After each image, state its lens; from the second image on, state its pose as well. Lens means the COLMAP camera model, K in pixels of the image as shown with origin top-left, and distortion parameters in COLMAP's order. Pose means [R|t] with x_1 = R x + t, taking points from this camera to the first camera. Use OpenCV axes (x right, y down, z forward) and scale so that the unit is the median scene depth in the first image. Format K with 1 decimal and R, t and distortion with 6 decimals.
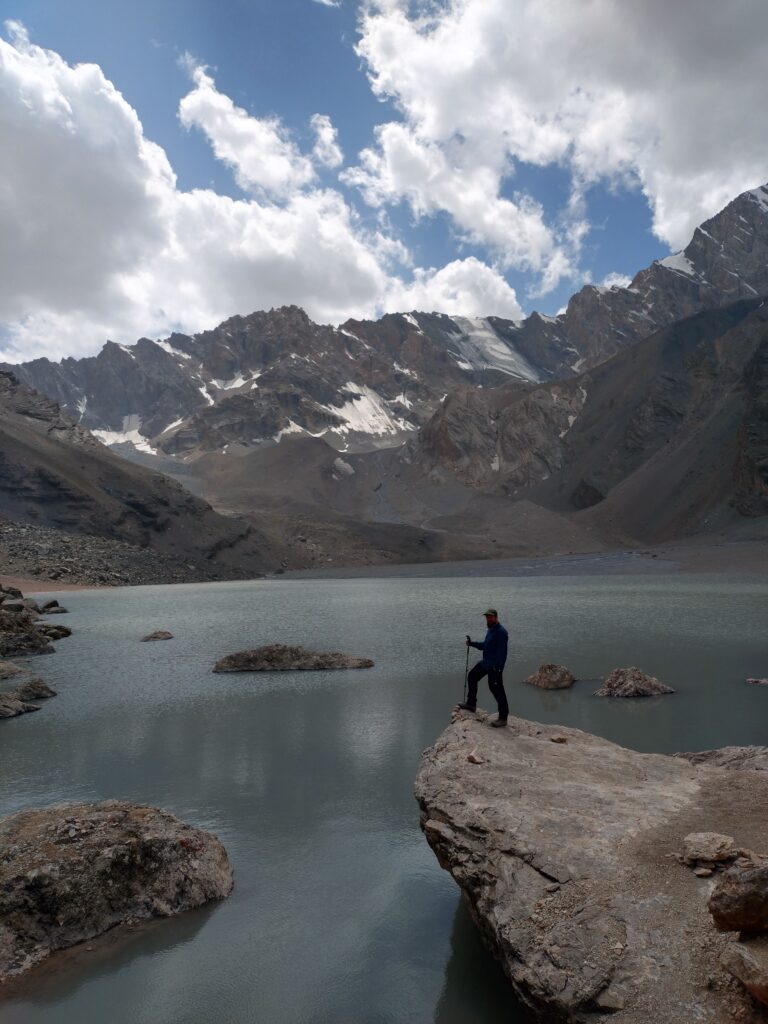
lens RADIAL K [[758.1, 0, 384.0], [0, 758.1, 512.0], [0, 0, 1]] dist [0.057720, -0.076180]
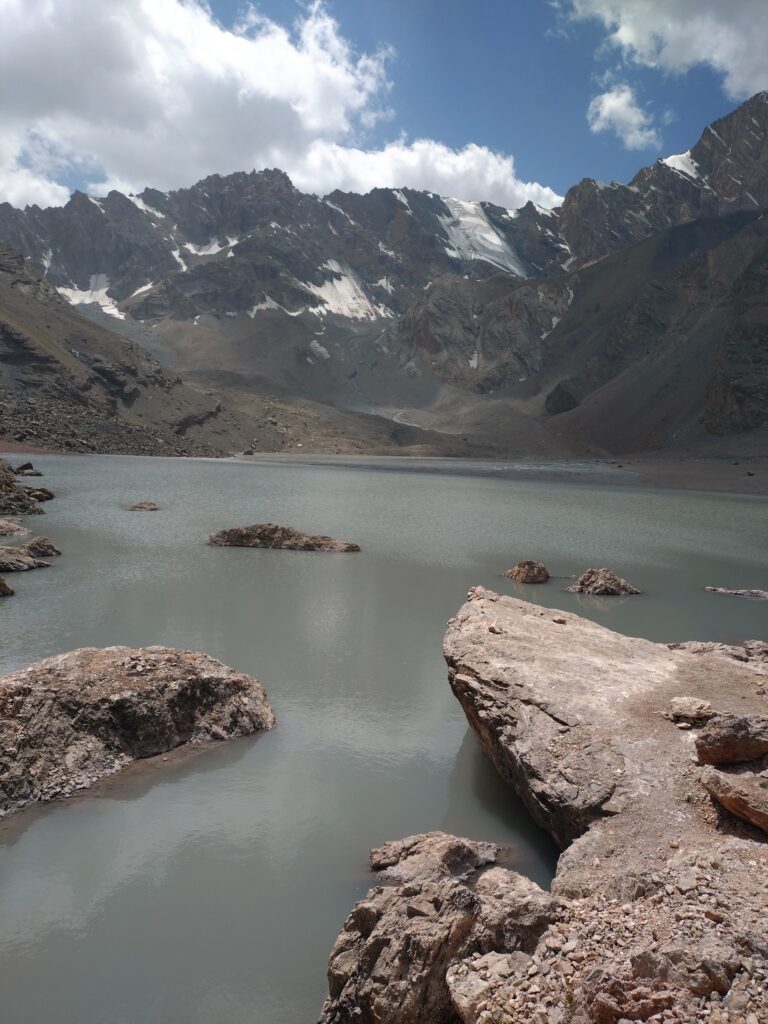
lens RADIAL K [[754.7, 0, 387.1], [0, 754.7, 516.4], [0, 0, 1]] dist [0.124371, -0.255573]
pose [[0.995795, 0.076423, 0.050507, -0.118591], [-0.083095, 0.985659, 0.146874, -0.007038], [-0.038558, -0.150454, 0.987865, -0.125682]]
